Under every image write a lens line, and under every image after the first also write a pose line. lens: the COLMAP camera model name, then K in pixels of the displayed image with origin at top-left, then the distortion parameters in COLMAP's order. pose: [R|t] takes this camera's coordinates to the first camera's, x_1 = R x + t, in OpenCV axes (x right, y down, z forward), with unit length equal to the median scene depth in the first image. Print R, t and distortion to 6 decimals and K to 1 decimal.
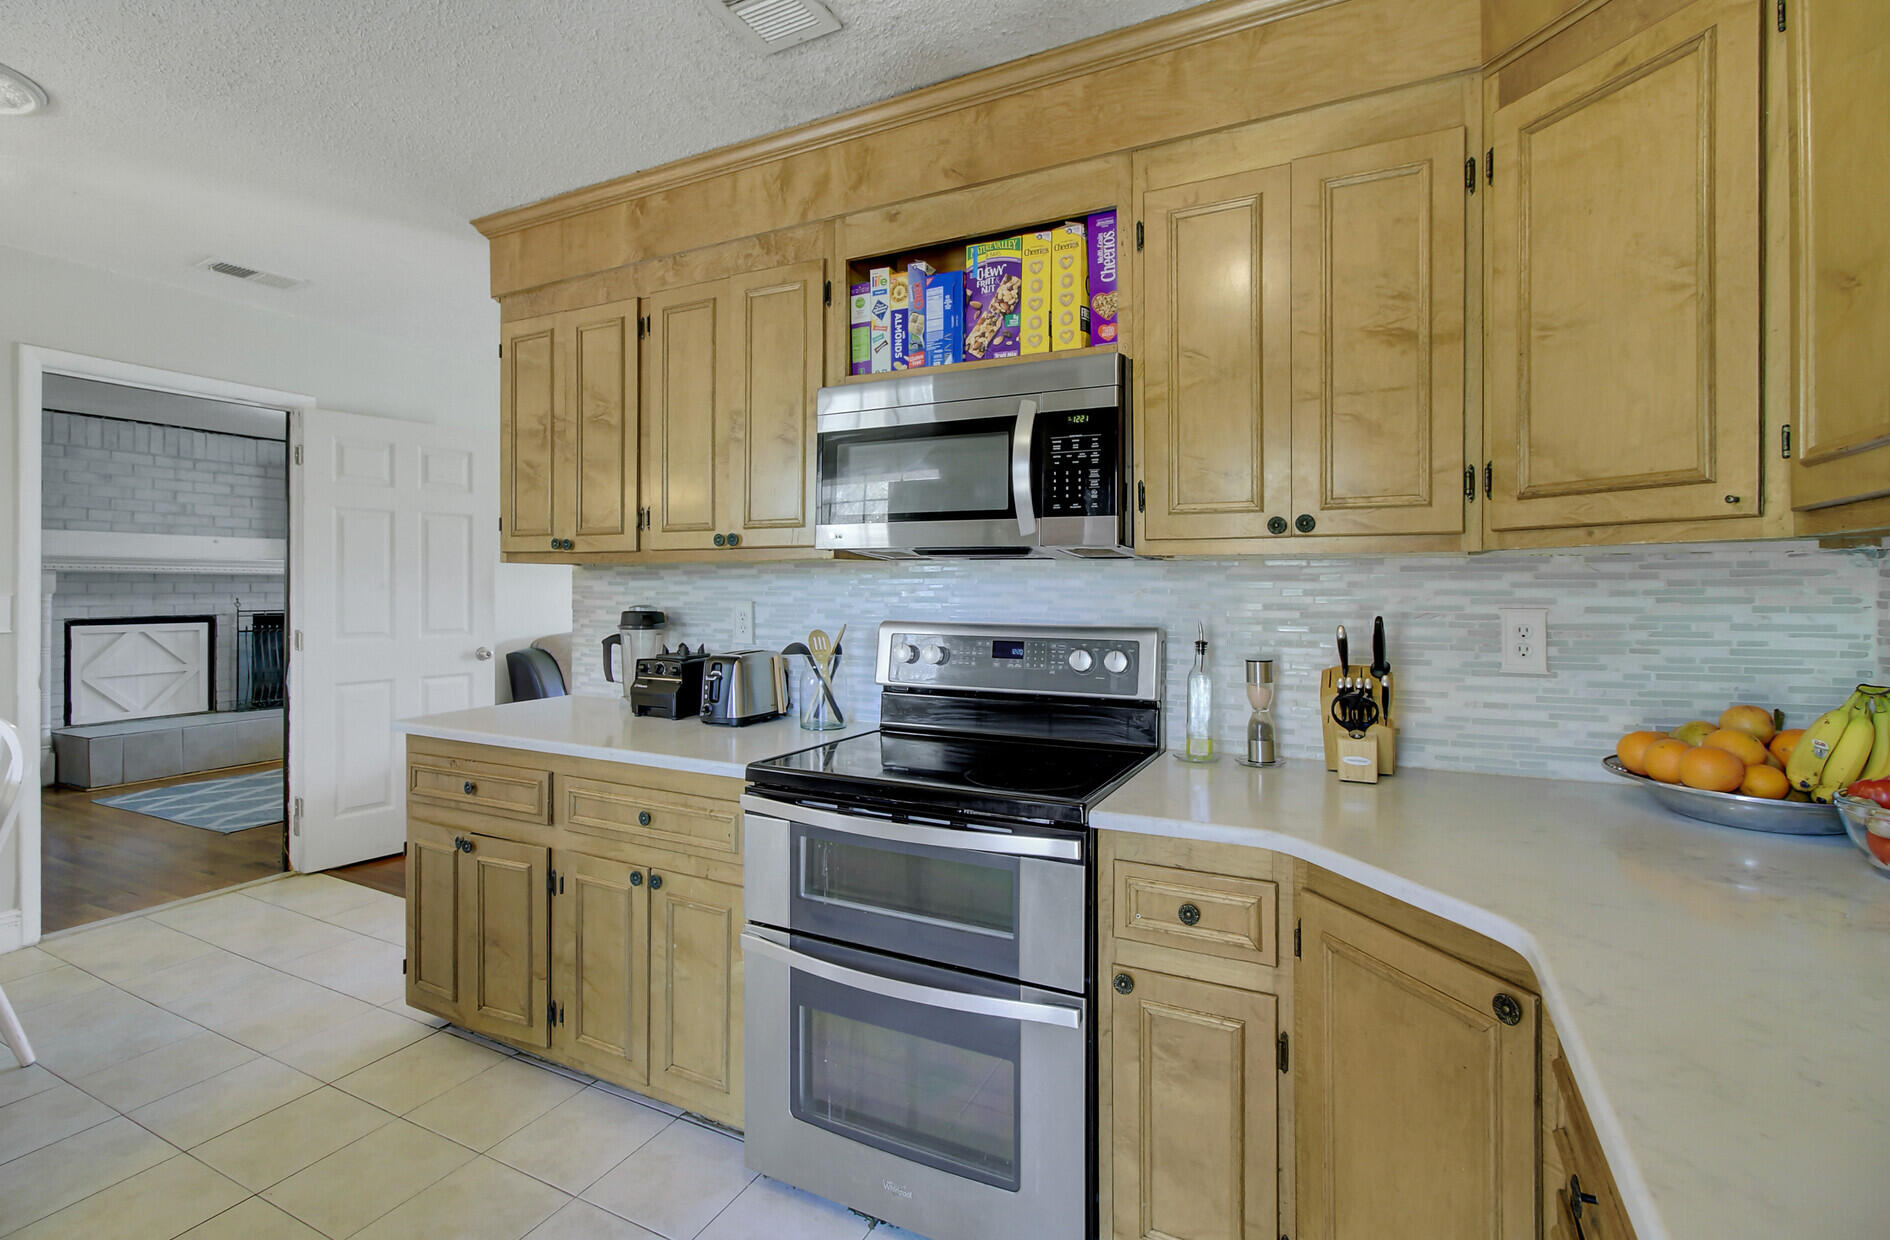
lens RADIAL K [[865.7, 0, 945.6], [0, 865.7, 591.5], [0, 0, 1]] dist [0.001724, 0.001156]
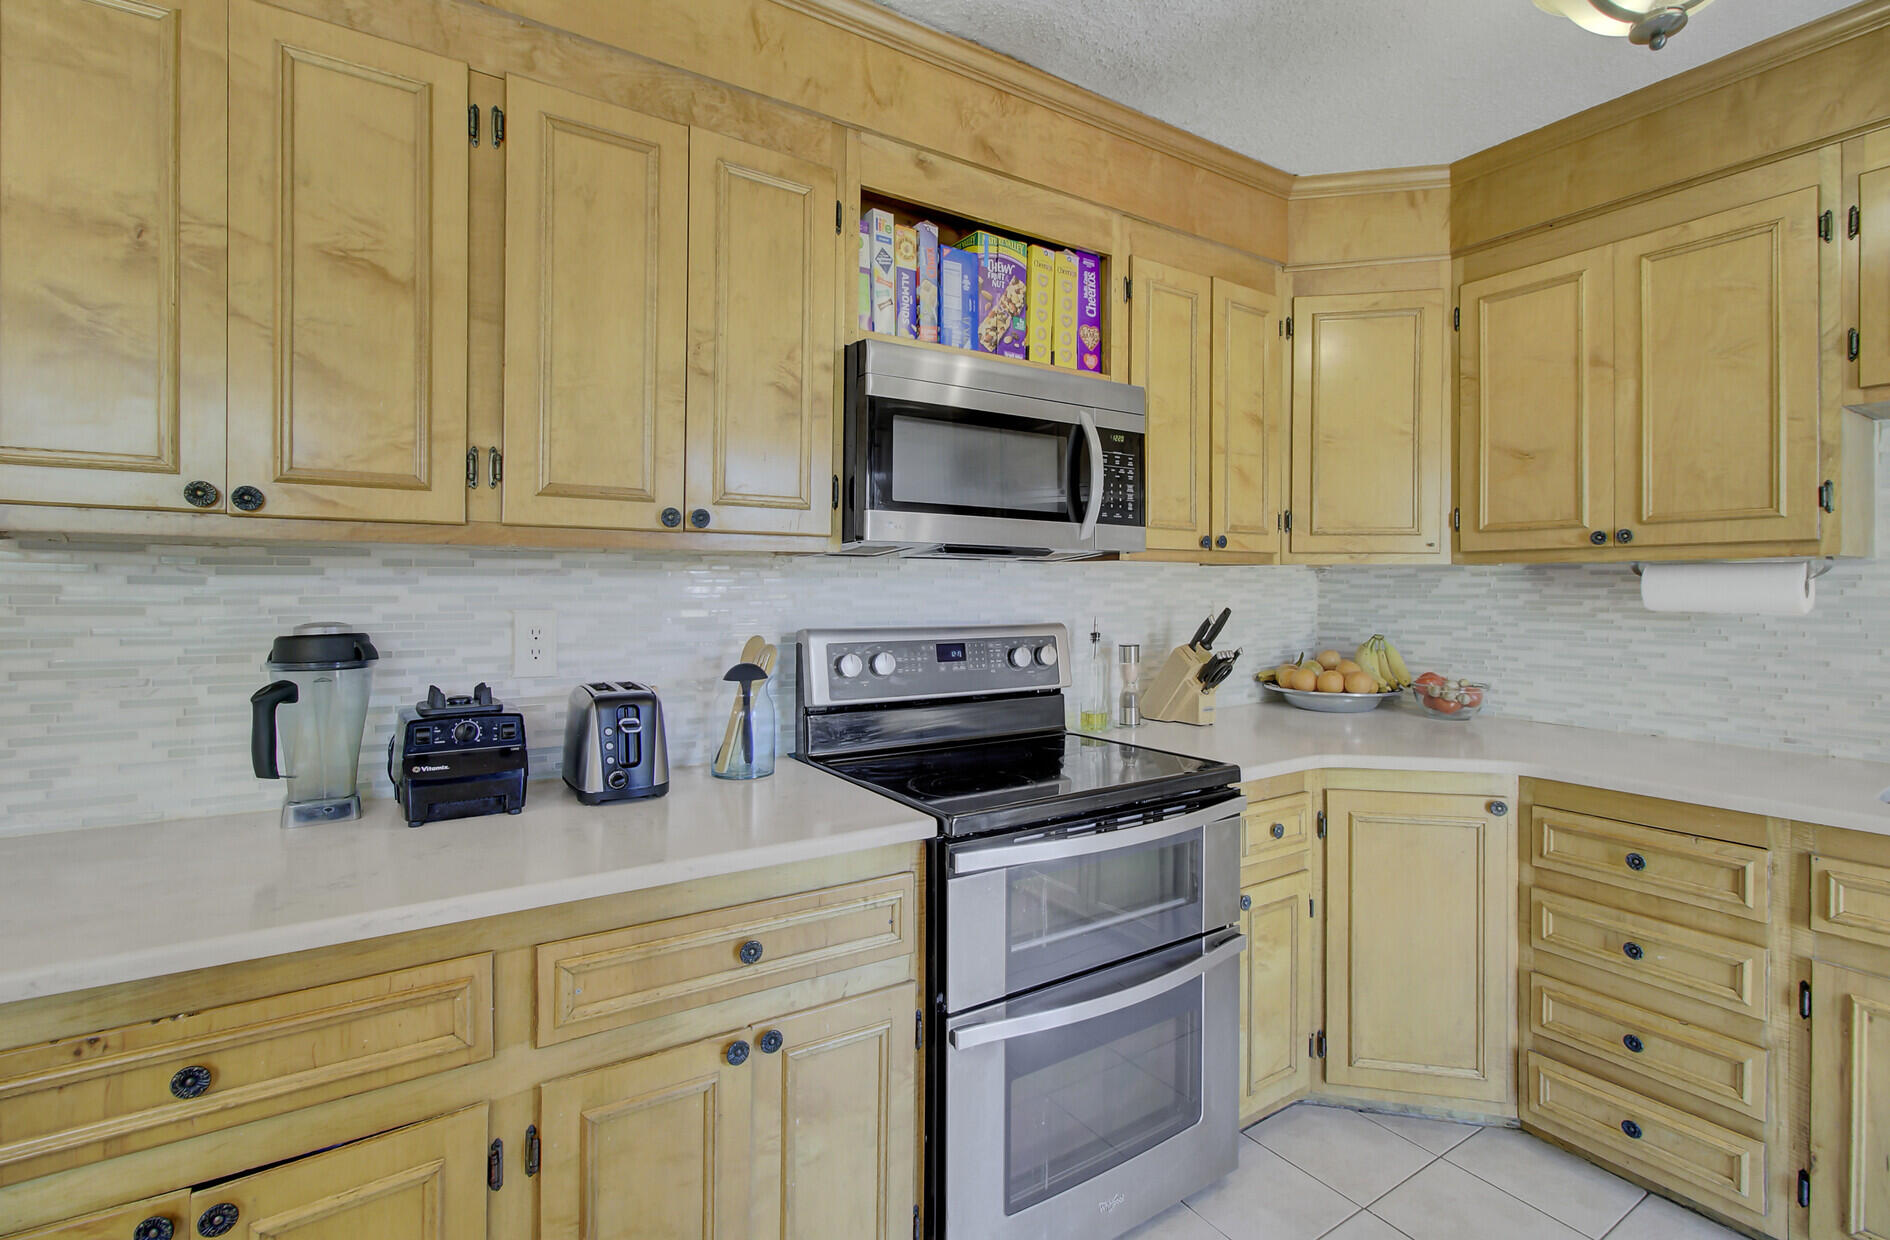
lens RADIAL K [[863.4, 0, 931.5], [0, 863.4, 594.1], [0, 0, 1]] dist [0.000103, -0.000316]
pose [[0.510545, -0.009248, 0.859801, -0.820593], [0.003941, 0.999957, 0.008416, -0.006588], [-0.859842, -0.000909, 0.510559, 0.557893]]
